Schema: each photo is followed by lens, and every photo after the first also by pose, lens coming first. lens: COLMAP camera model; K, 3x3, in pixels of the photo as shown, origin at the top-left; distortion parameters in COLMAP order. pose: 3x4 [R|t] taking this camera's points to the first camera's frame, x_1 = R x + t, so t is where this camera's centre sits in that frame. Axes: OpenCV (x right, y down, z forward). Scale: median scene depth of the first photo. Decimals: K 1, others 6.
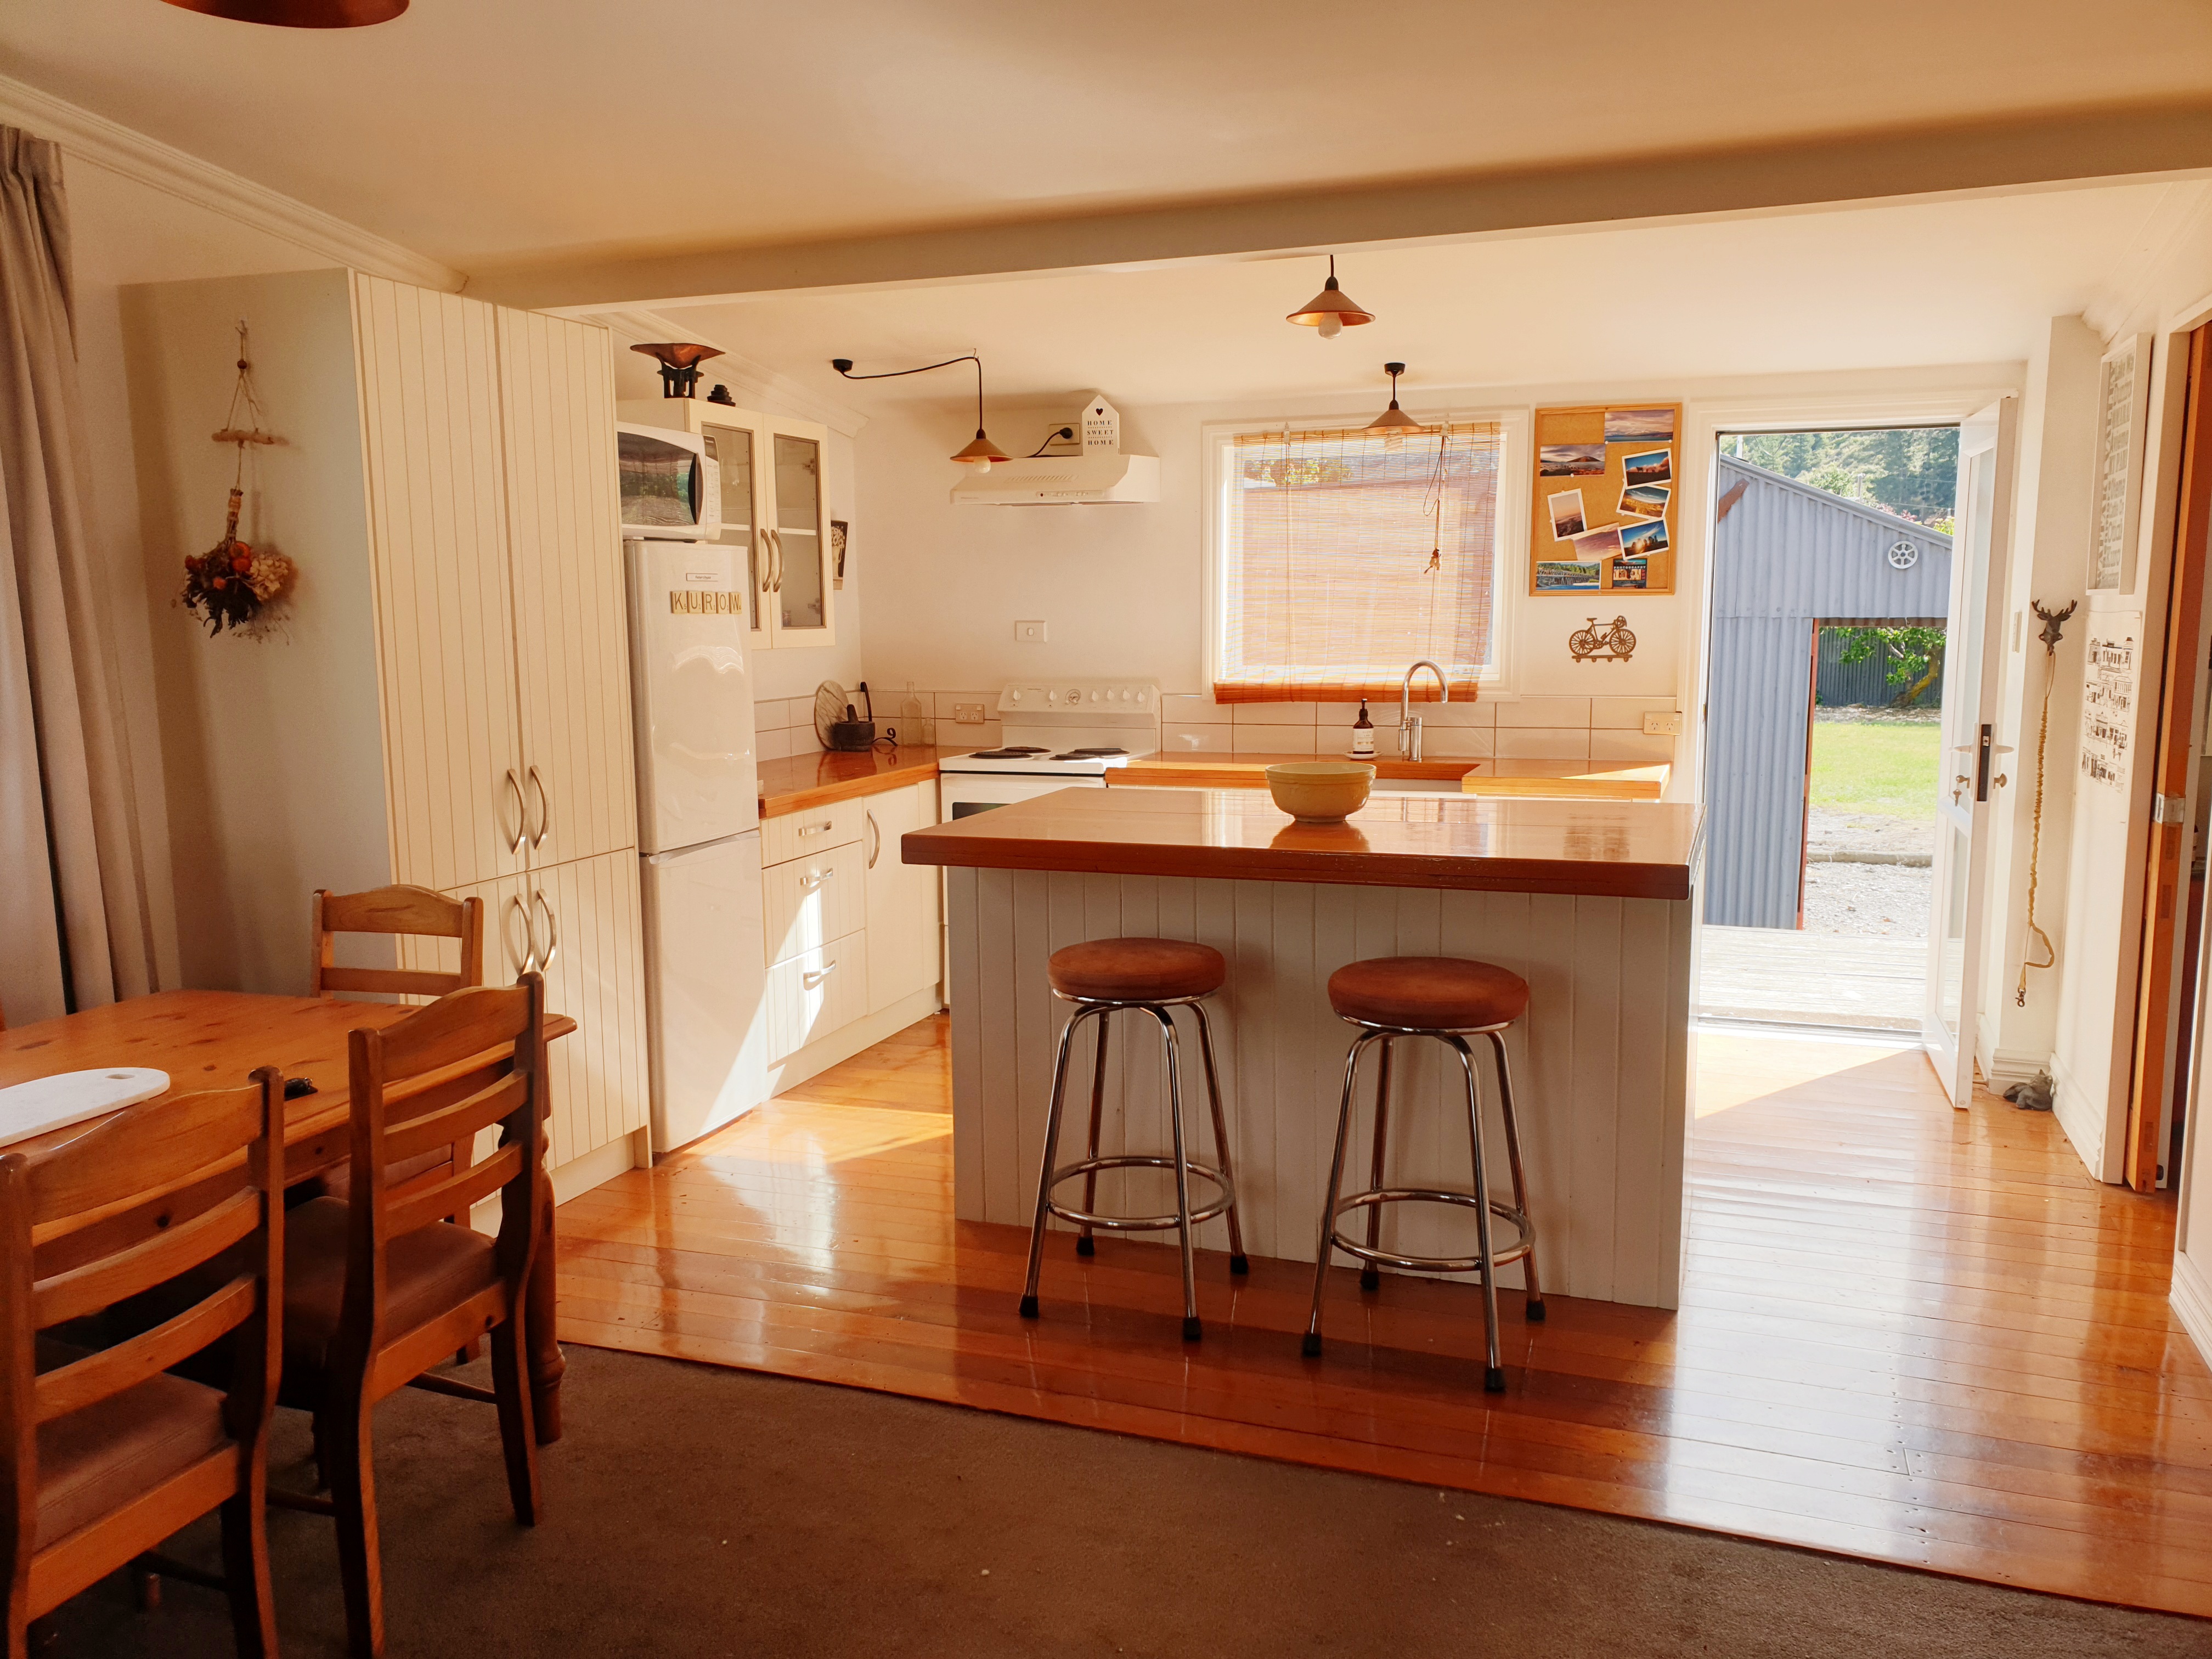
lens RADIAL K [[1745.9, 0, 1106.0], [0, 1745.9, 829.5], [0, 0, 1]] dist [0.070327, -0.001423]
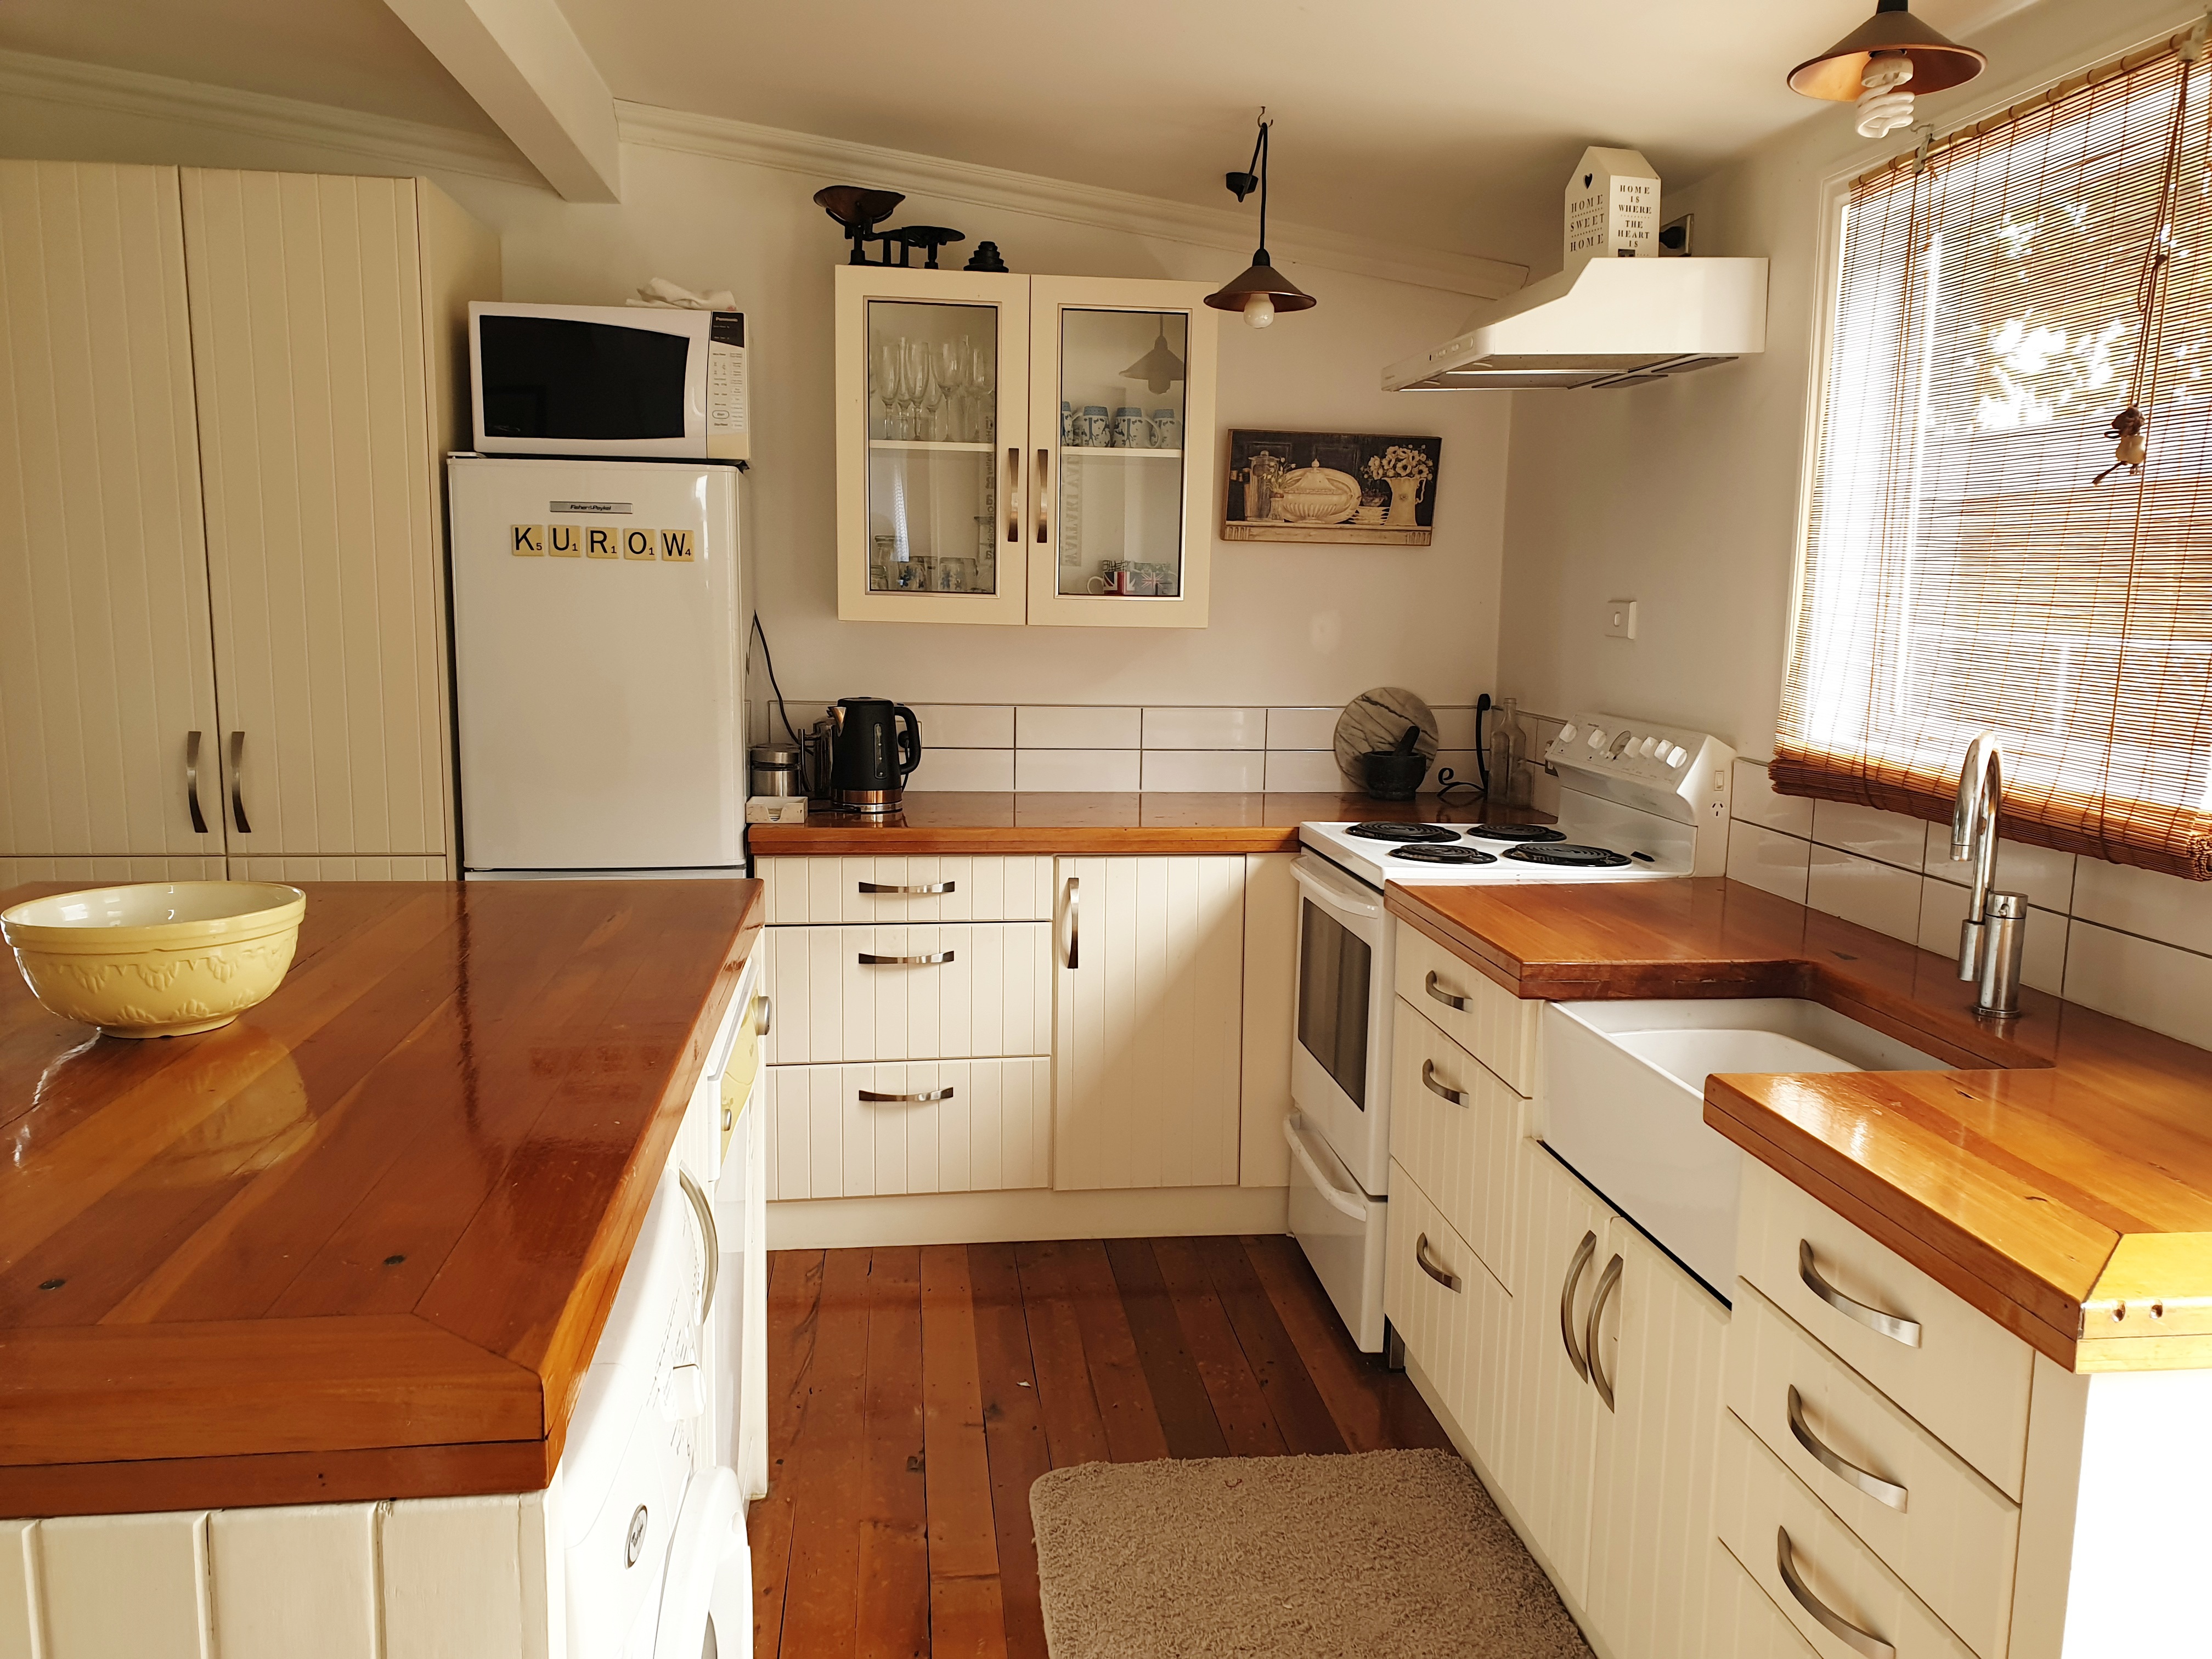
lens RADIAL K [[1745.9, 0, 1106.0], [0, 1745.9, 829.5], [0, 0, 1]] dist [0.070327, -0.001423]
pose [[0.458411, 0.142295, -0.877275, 0.444561], [-0.138684, 0.986460, 0.087537, -0.088748], [0.877853, 0.081536, 0.471938, 0.717697]]
